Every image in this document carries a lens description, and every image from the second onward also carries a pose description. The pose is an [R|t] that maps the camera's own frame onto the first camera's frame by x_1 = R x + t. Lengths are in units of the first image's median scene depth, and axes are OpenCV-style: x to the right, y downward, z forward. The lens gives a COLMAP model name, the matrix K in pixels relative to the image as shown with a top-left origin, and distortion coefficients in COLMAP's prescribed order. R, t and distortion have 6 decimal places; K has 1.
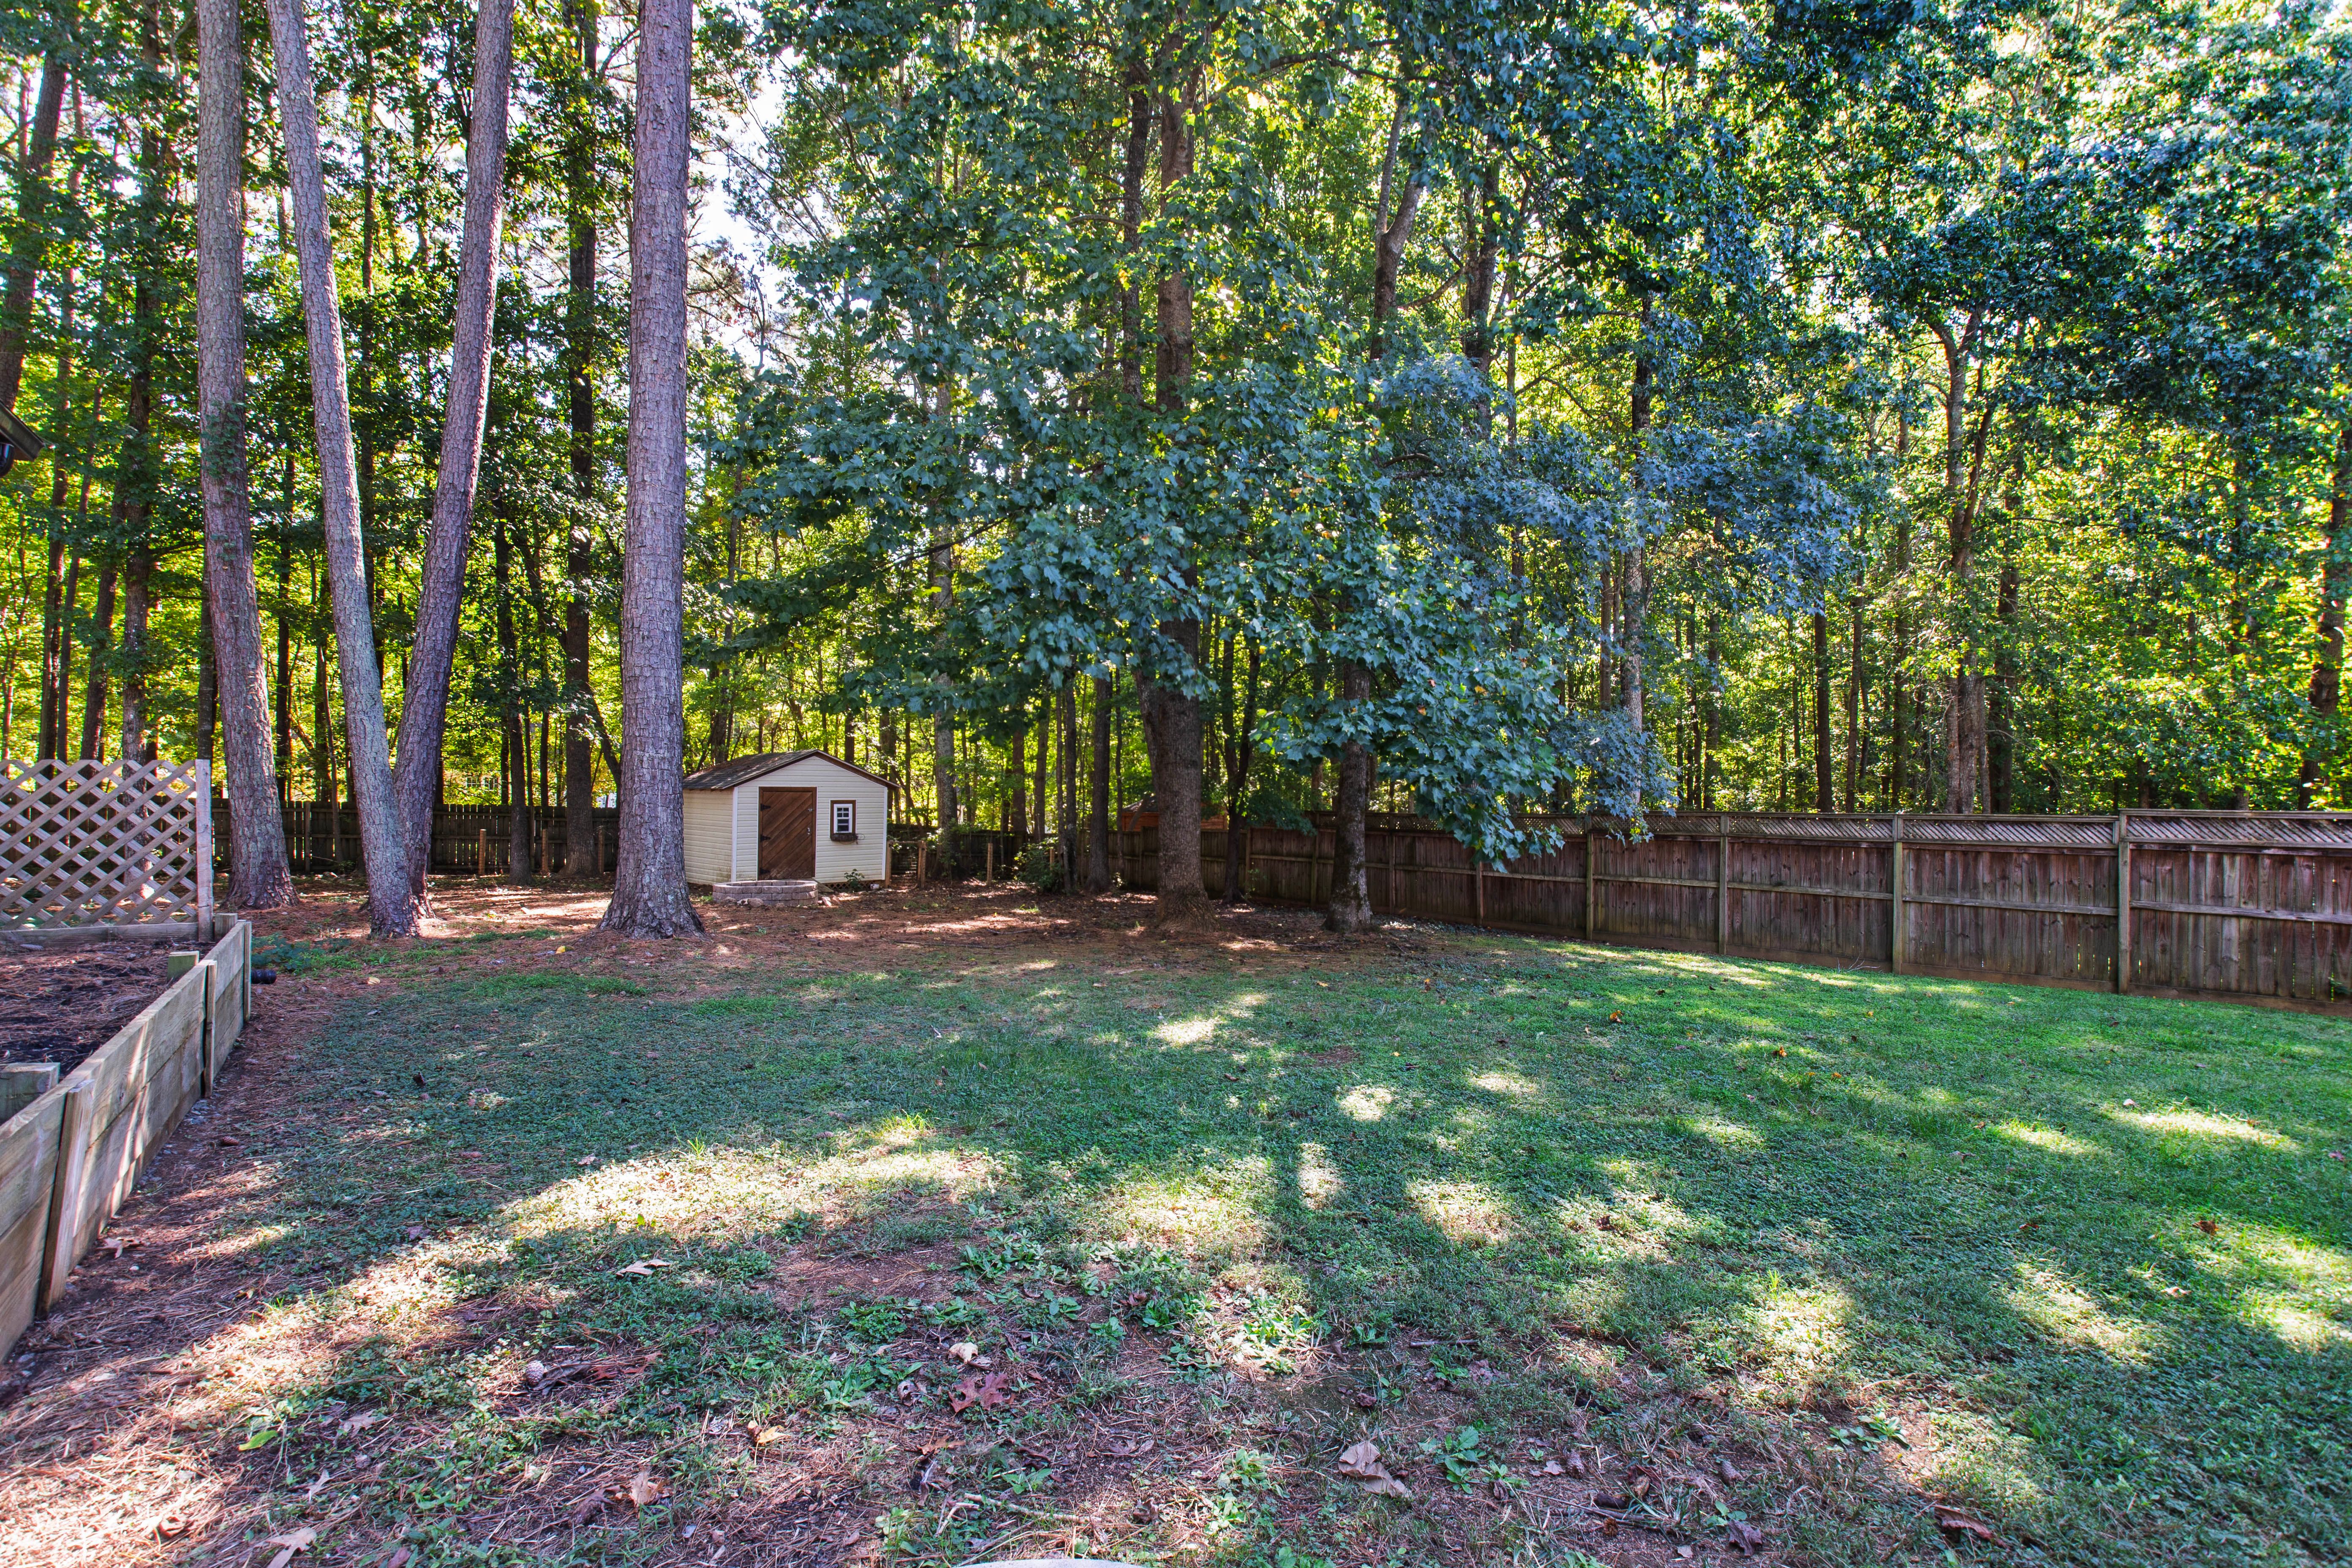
lens RADIAL K [[1046.7, 0, 1168.7], [0, 1046.7, 796.2], [0, 0, 1]] dist [-0.001759, -0.000028]
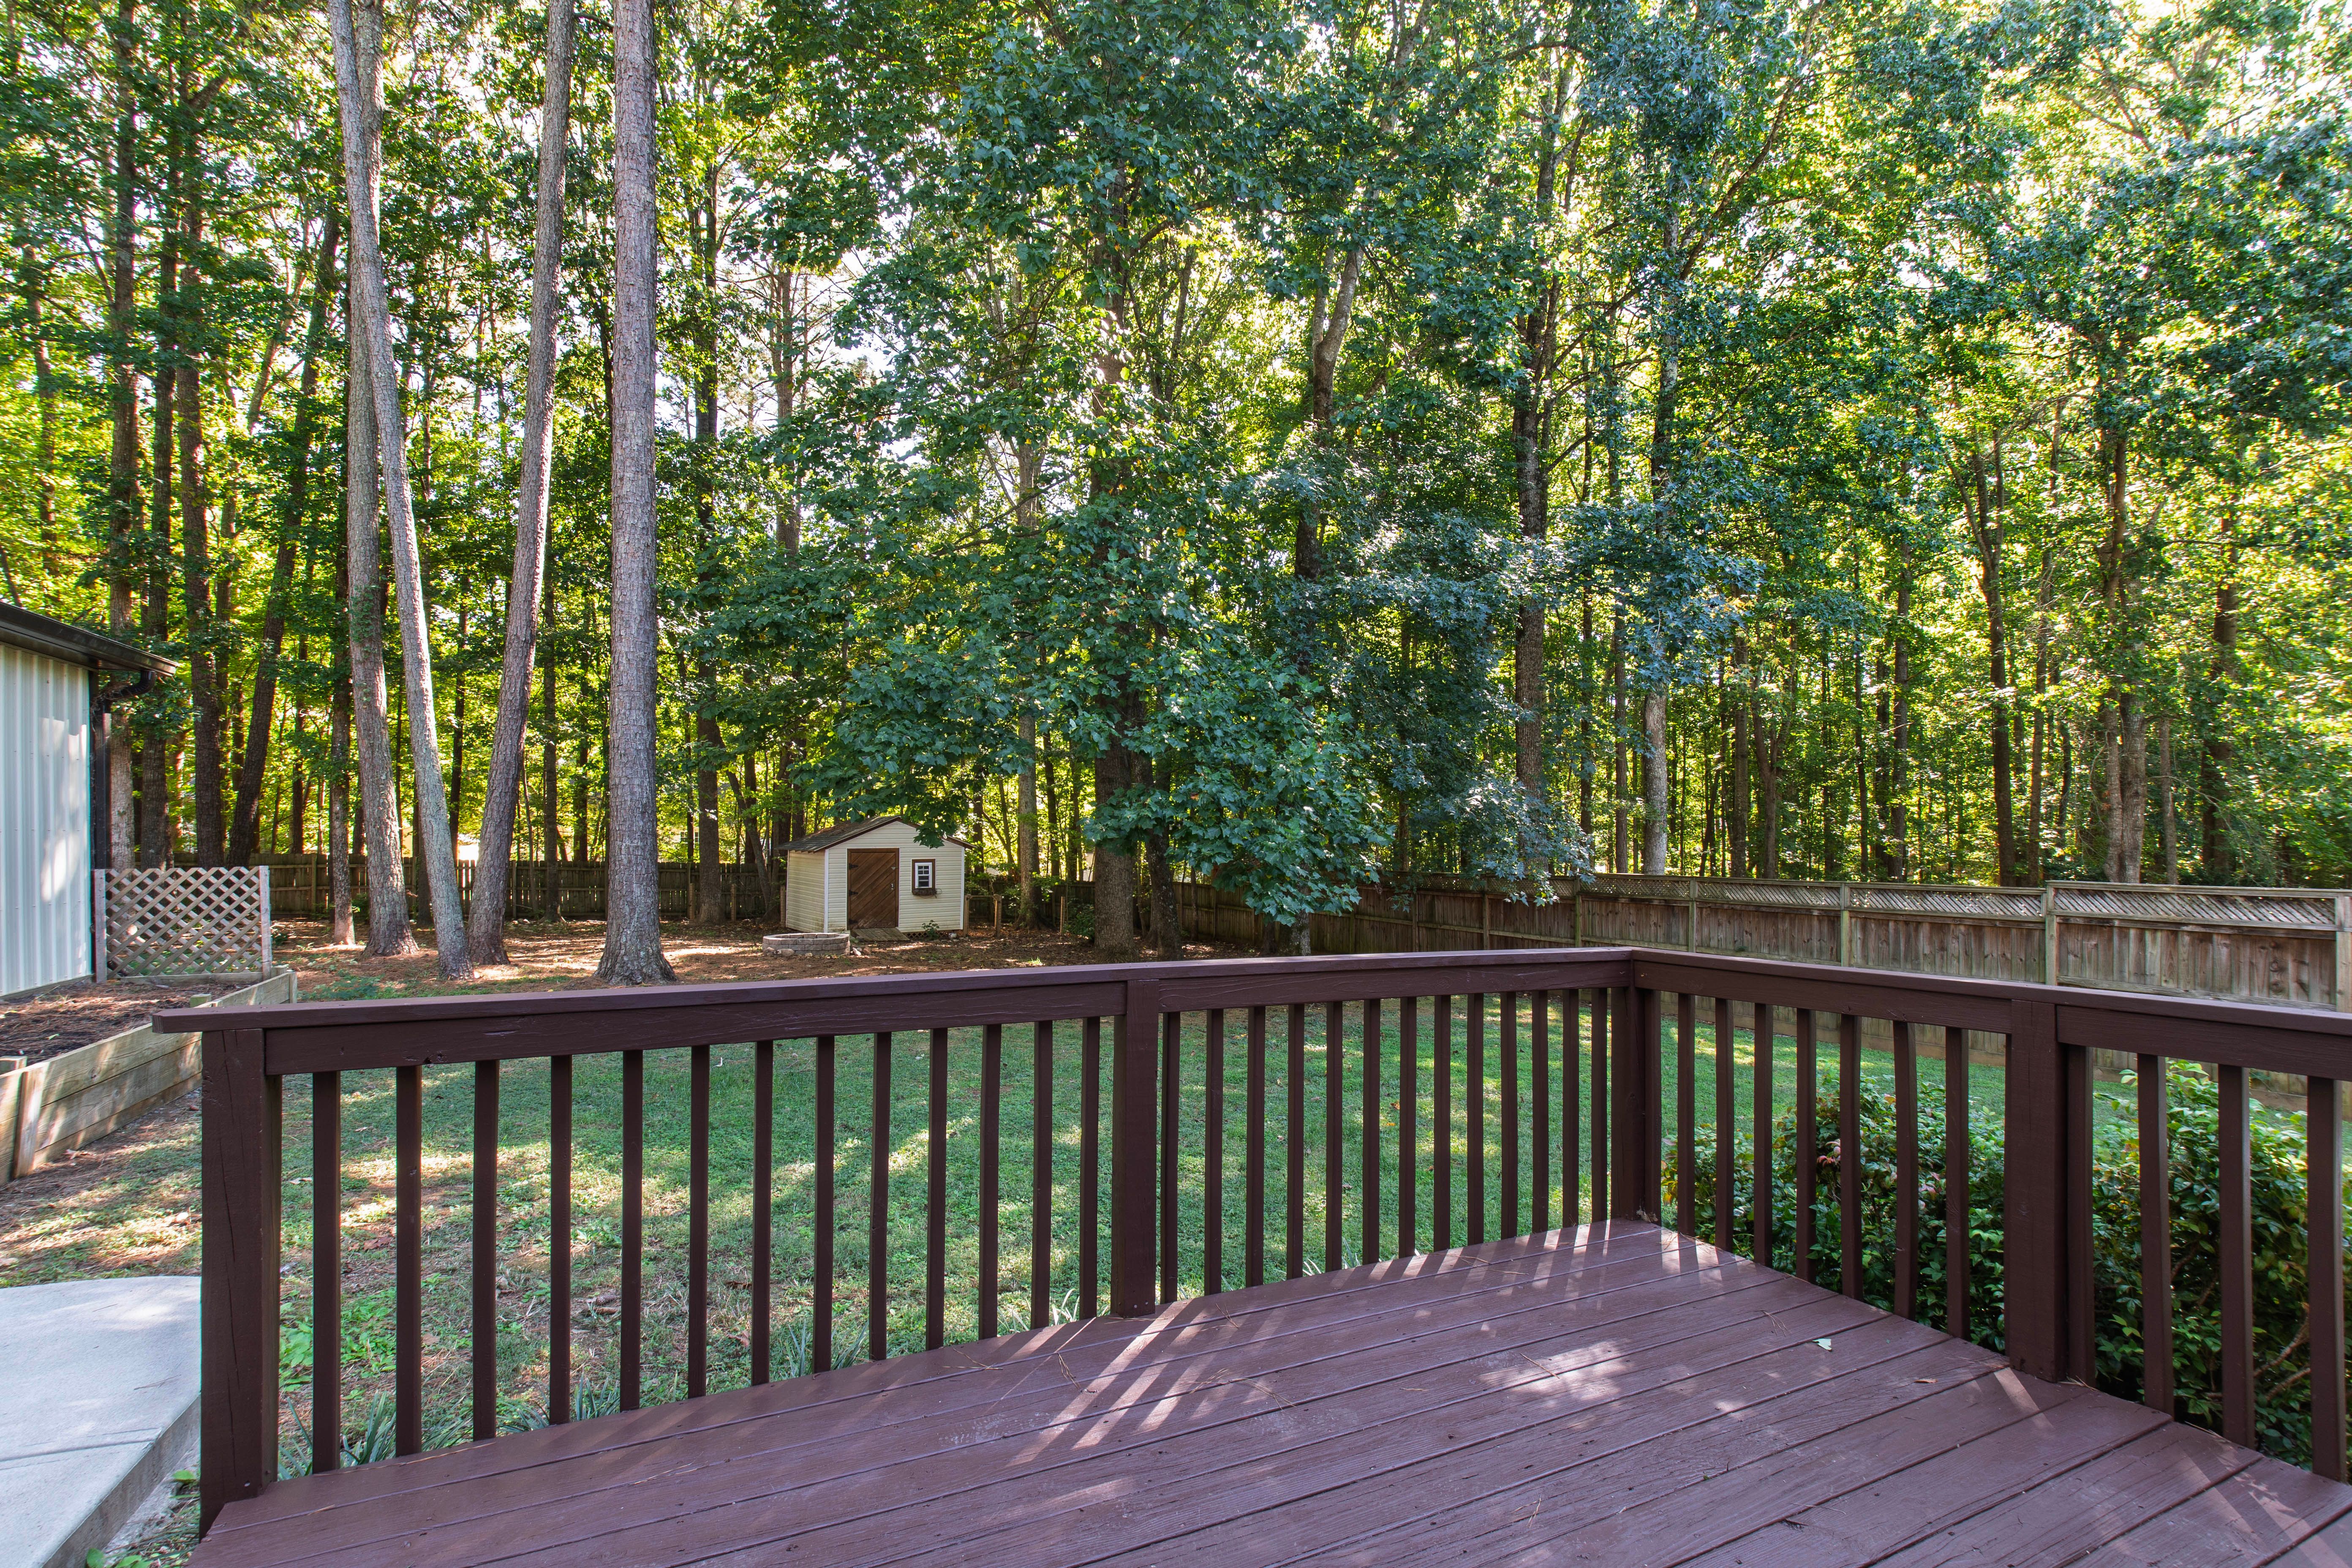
lens RADIAL K [[1046.7, 0, 1178.0], [0, 1046.7, 837.0], [0, 0, 1]] dist [-0.001759, -0.000028]
pose [[0.982595, -0.004440, -0.185706, 0.189467], [0.004386, 0.999990, -0.000703, -0.020140], [0.185707, -0.000124, 0.982605, -0.068776]]
